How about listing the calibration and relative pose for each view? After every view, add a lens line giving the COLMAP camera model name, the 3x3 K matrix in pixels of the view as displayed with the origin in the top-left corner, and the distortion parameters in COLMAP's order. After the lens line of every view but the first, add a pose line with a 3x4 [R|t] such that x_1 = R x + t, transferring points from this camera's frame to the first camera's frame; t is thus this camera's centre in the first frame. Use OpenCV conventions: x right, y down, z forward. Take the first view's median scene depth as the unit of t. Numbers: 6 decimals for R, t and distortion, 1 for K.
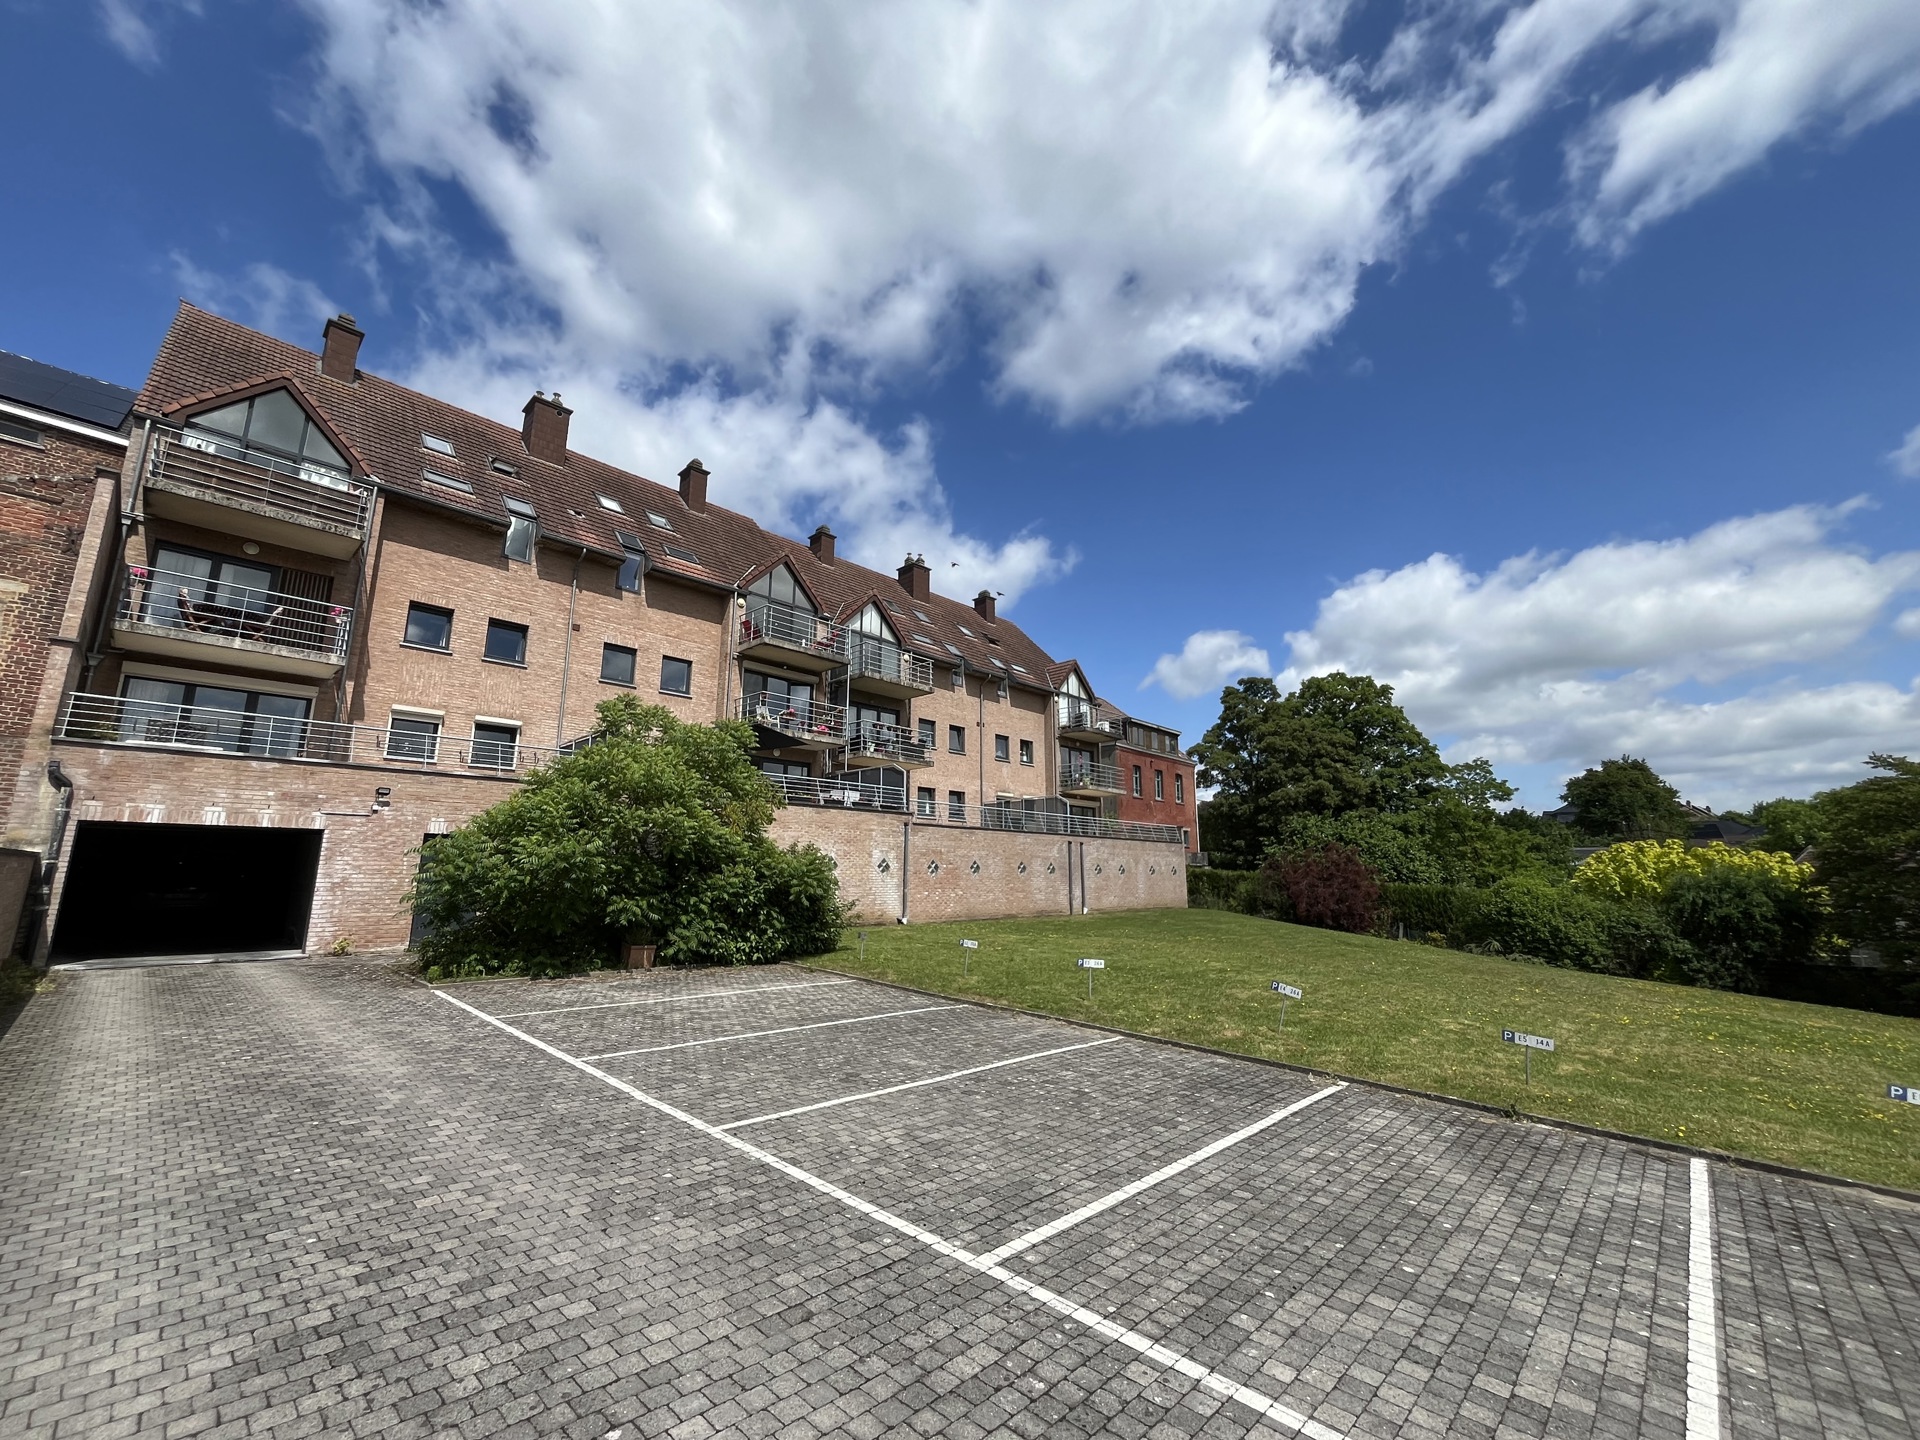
lens RADIAL K [[771.3, 0, 956.0], [0, 771.3, 720.1], [0, 0, 1]] dist [-0.002612, -0.000184]
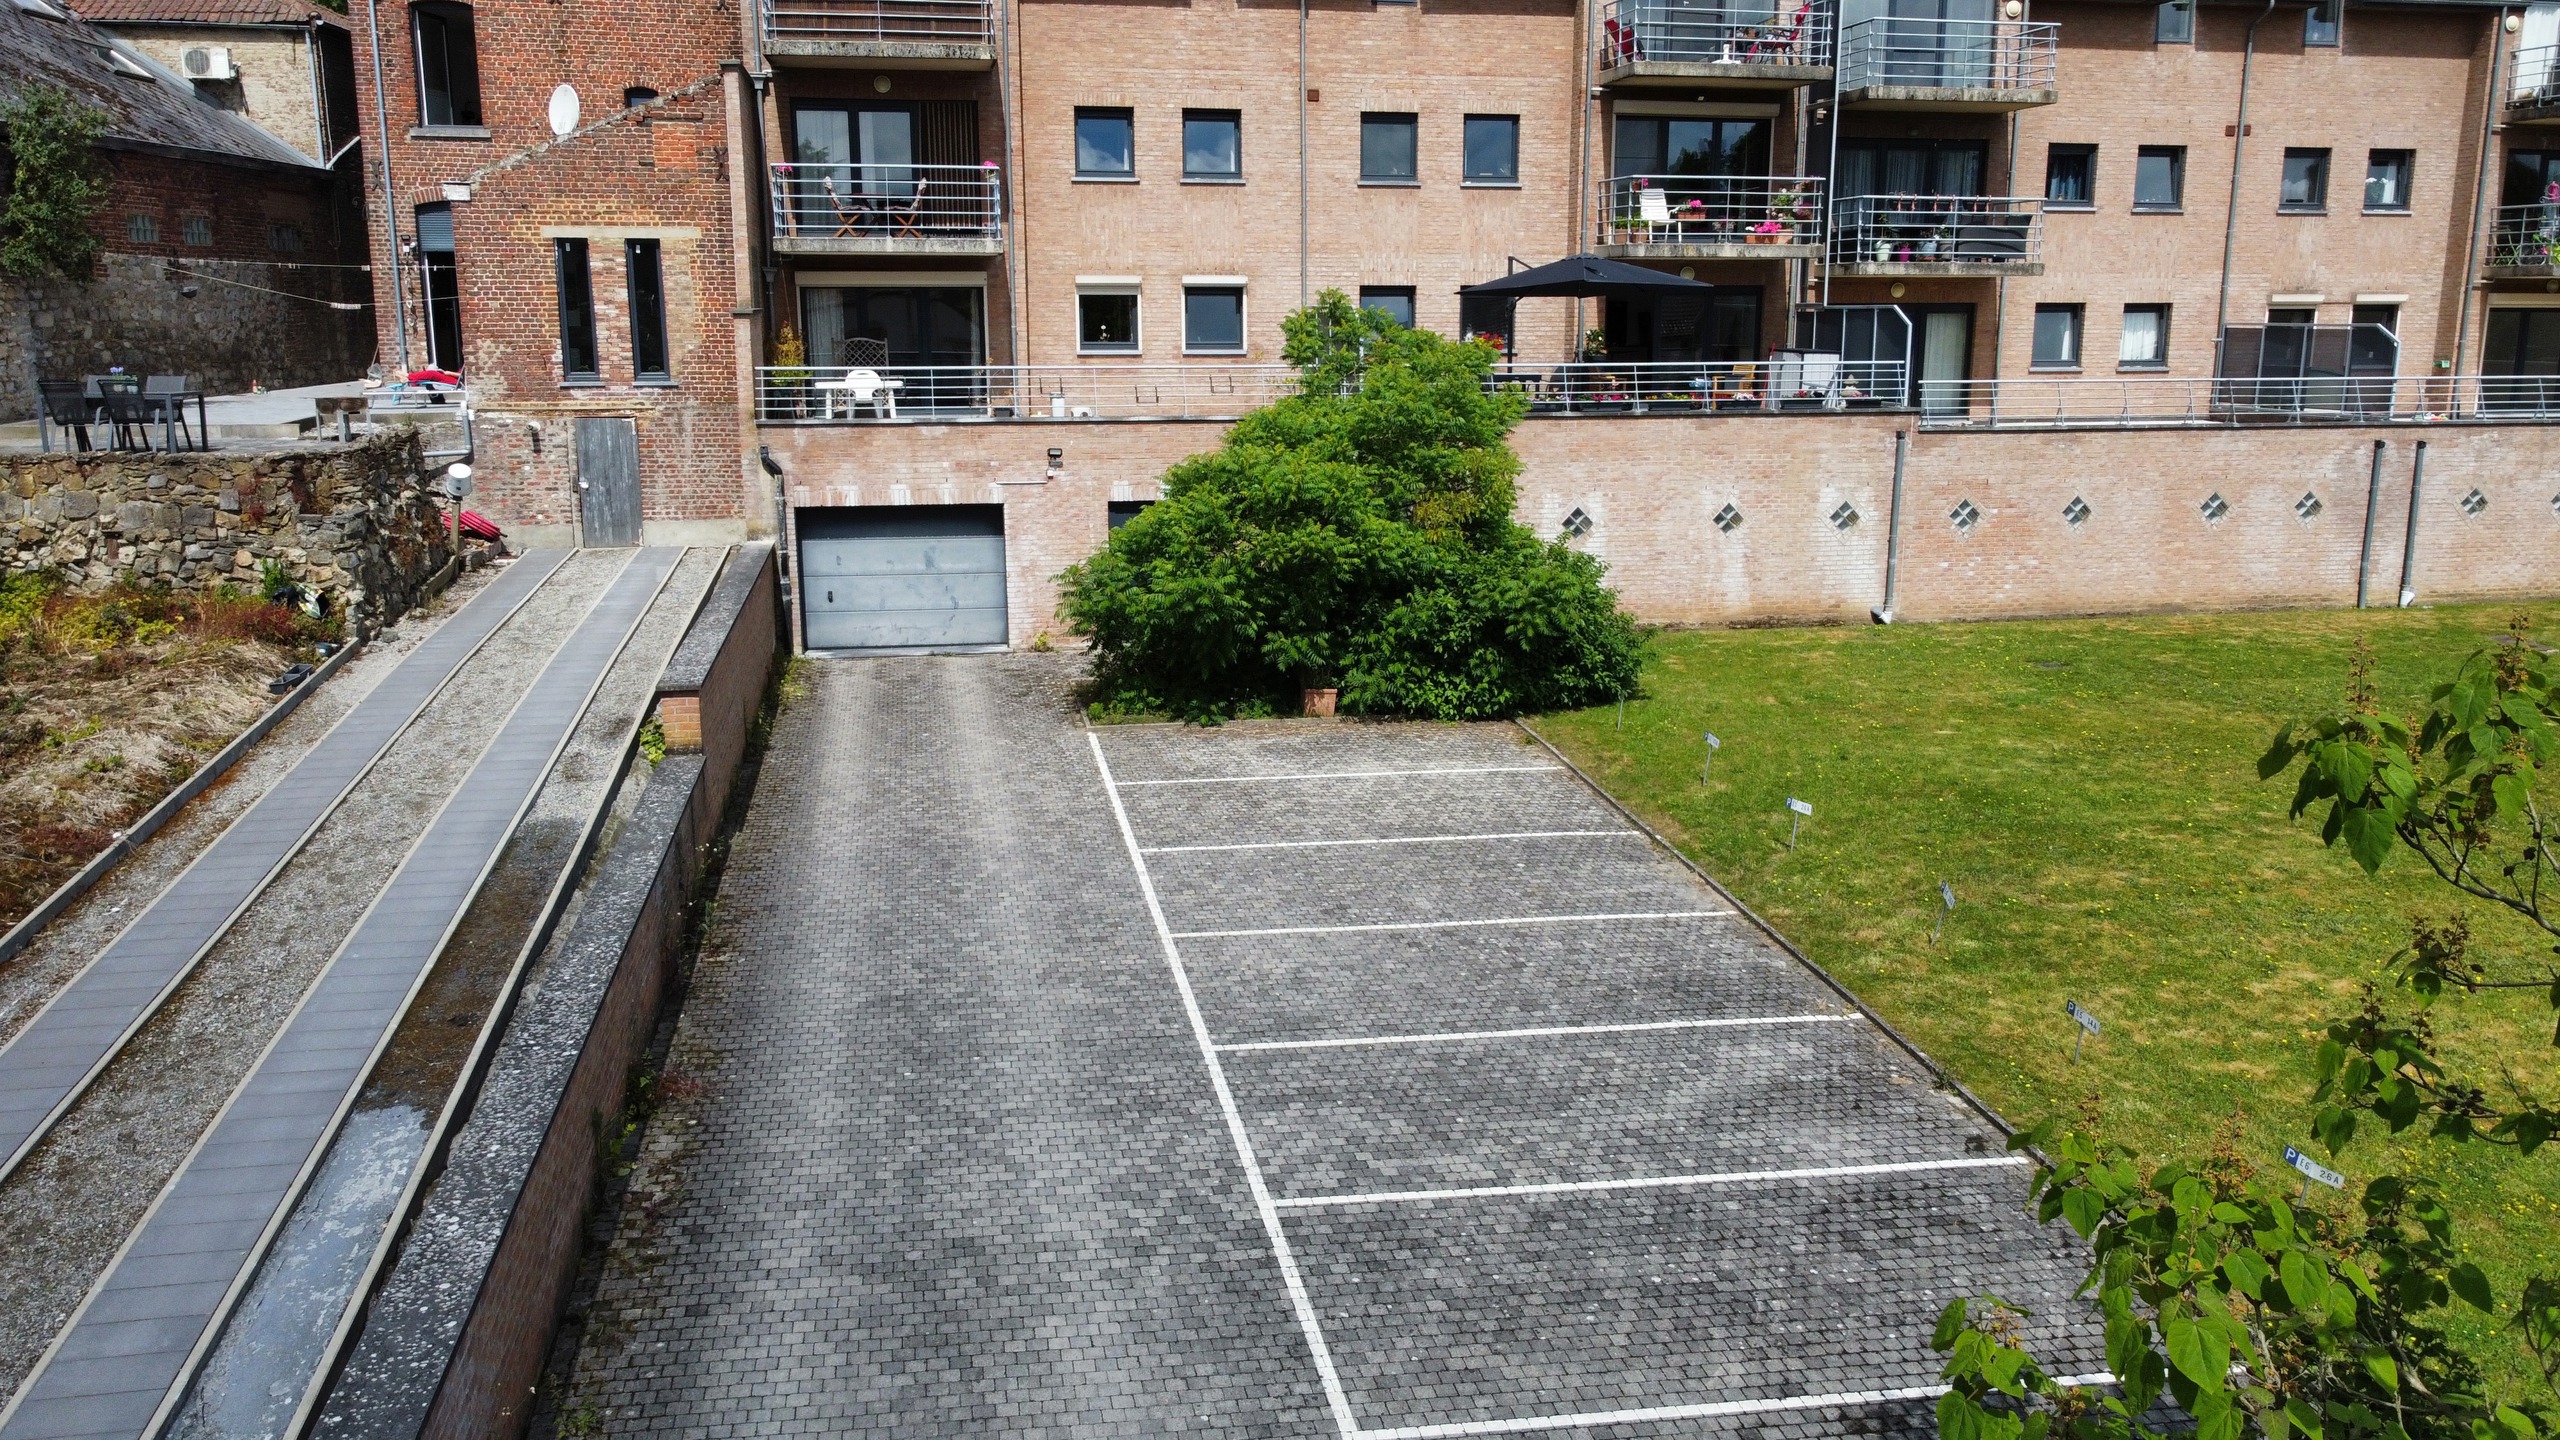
lens RADIAL K [[1936.6, 0, 1298.6], [0, 1936.6, 719.2], [0, 0, 1]] dist [0.013410, -0.015339]
pose [[0.816010, 0.119938, -0.565457, 0.631794], [0.117738, 0.923242, 0.365735, -0.365403], [0.565920, -0.365020, 0.739253, -0.430032]]
